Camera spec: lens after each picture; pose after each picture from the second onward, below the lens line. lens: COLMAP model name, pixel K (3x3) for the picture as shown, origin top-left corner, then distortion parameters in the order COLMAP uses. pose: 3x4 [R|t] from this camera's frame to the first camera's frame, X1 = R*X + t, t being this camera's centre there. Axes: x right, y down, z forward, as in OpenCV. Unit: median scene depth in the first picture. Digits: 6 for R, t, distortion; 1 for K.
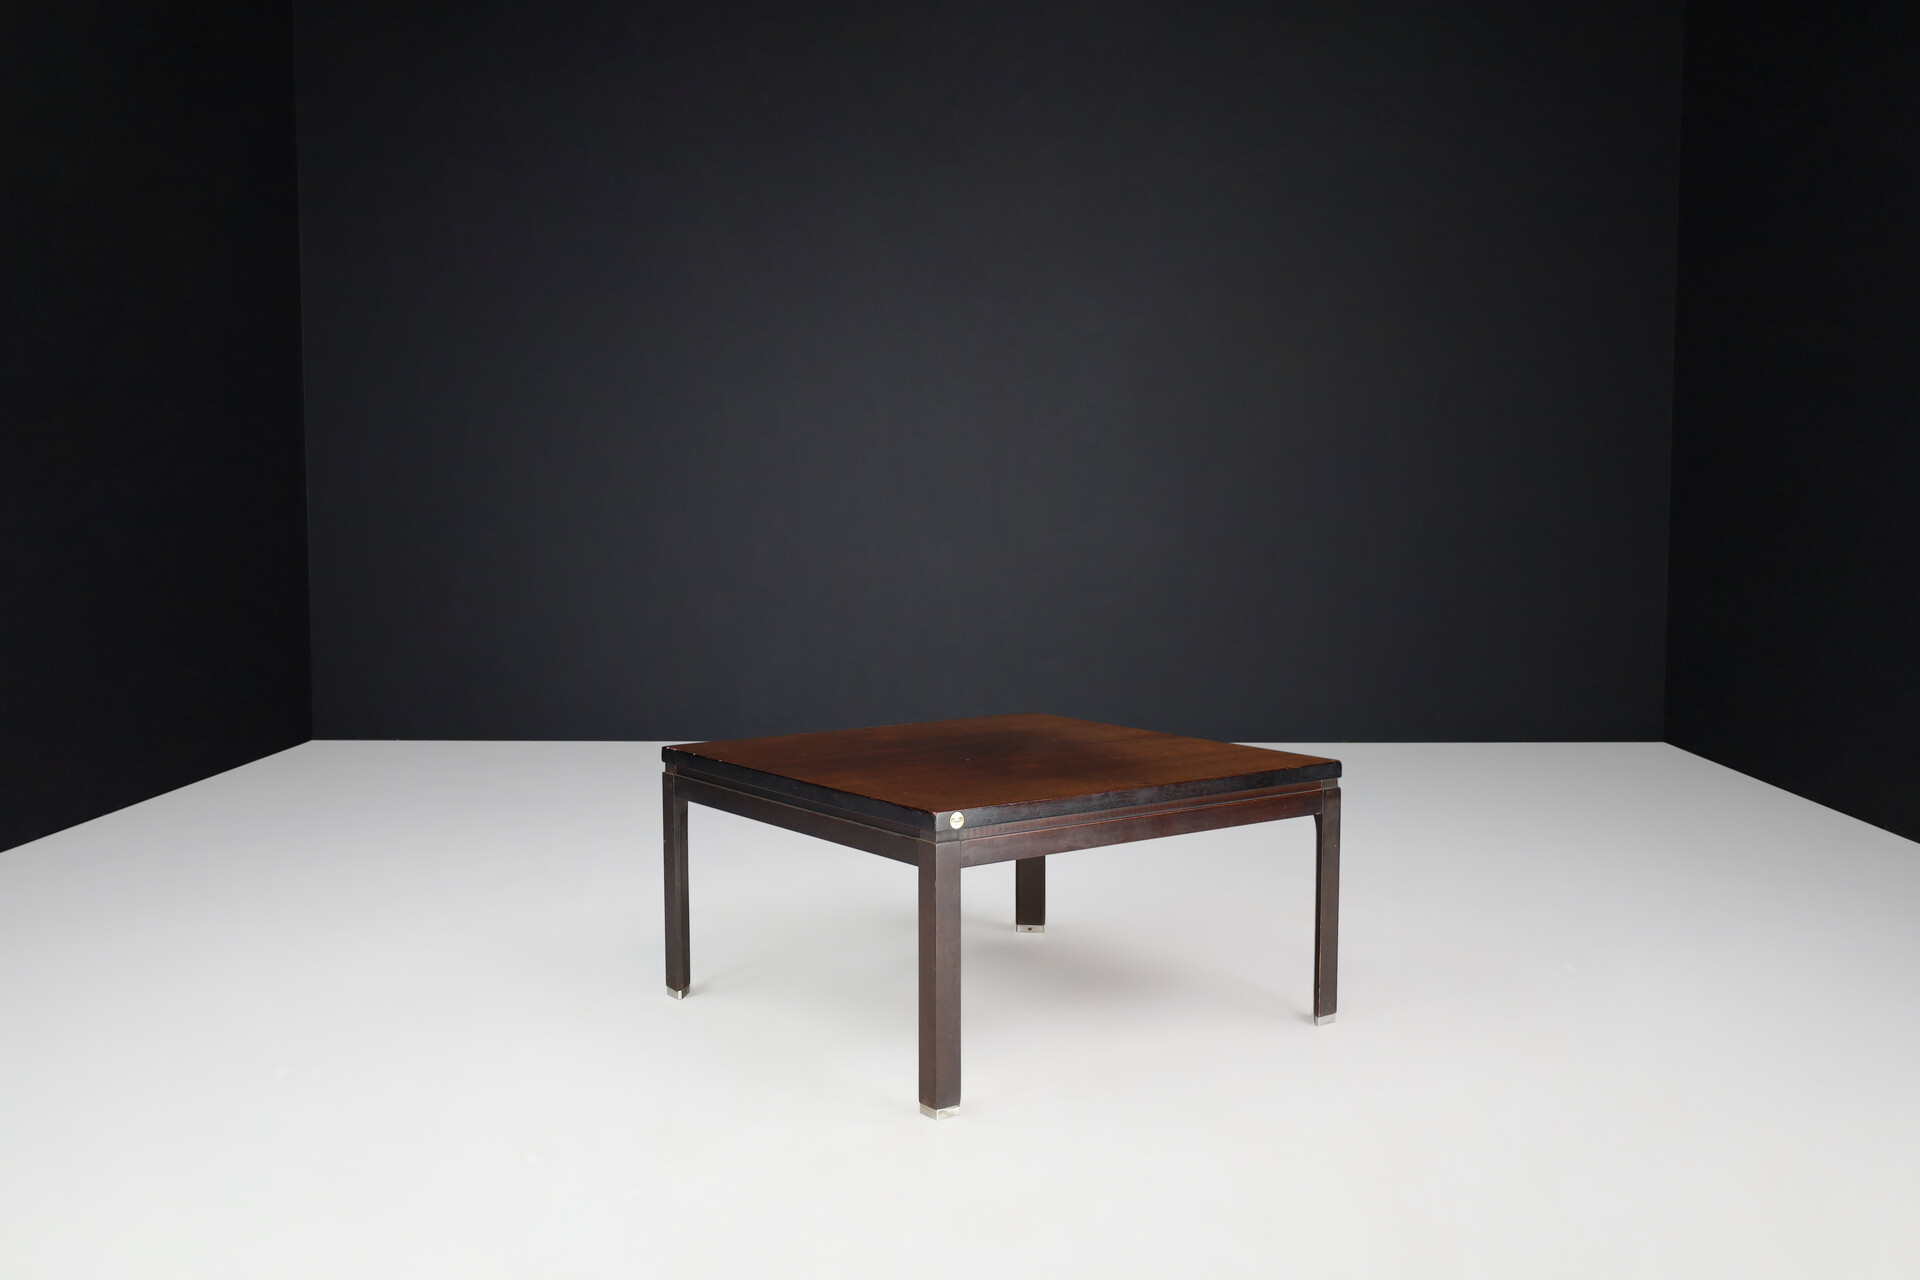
lens RADIAL K [[1869.1, 0, 960.0], [0, 1869.1, 640.0], [0, 0, 1]] dist [0.000743, 0.000198]
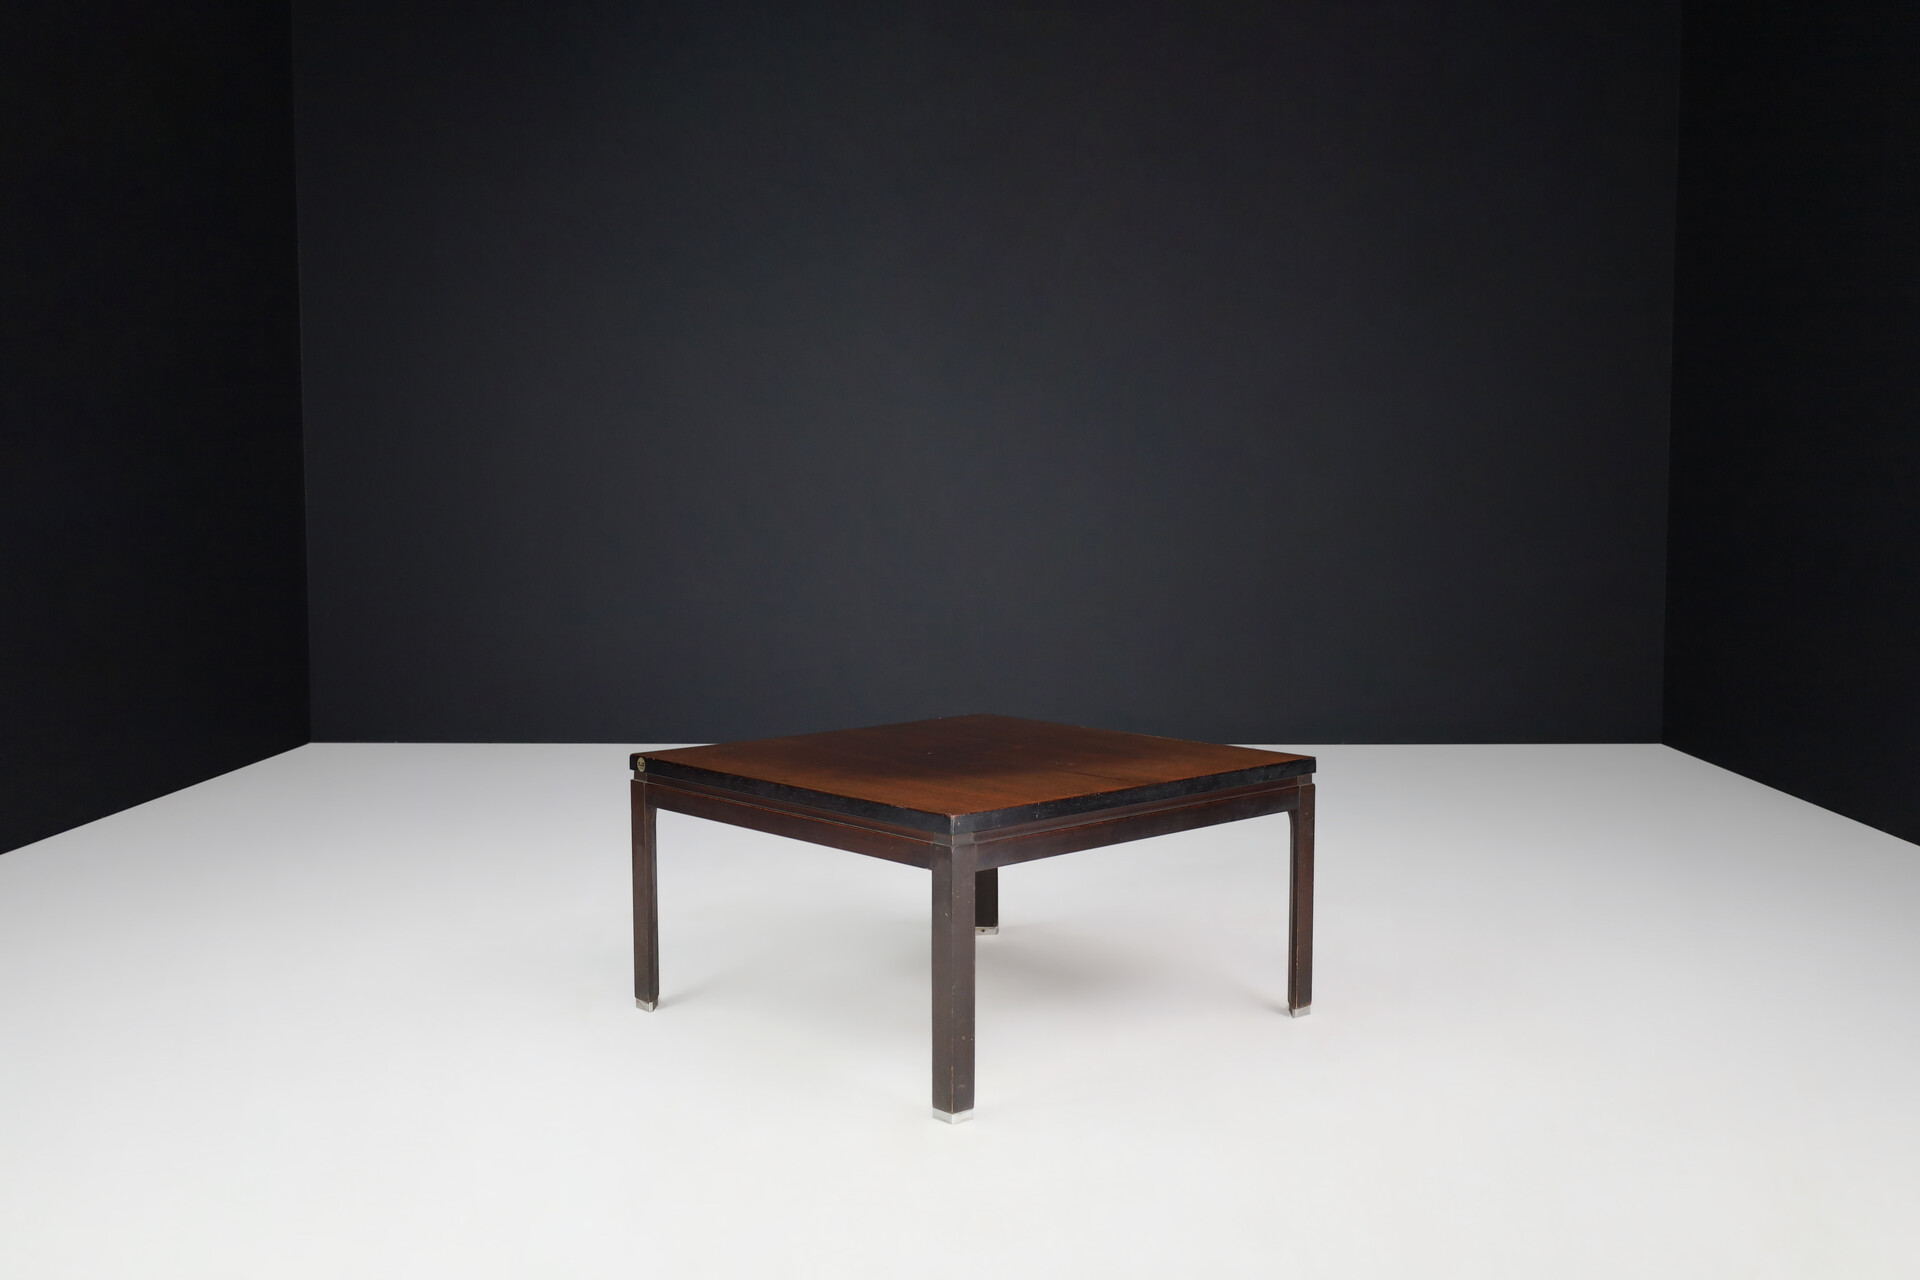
lens RADIAL K [[1869.1, 0, 960.0], [0, 1869.1, 640.0], [0, 0, 1]] dist [0.000743, 0.000198]
pose [[0.989984, -0.004306, 0.141113, -0.132020], [0.004914, 0.999980, -0.003960, 0.003628], [-0.141094, 0.004614, 0.989986, 0.015213]]
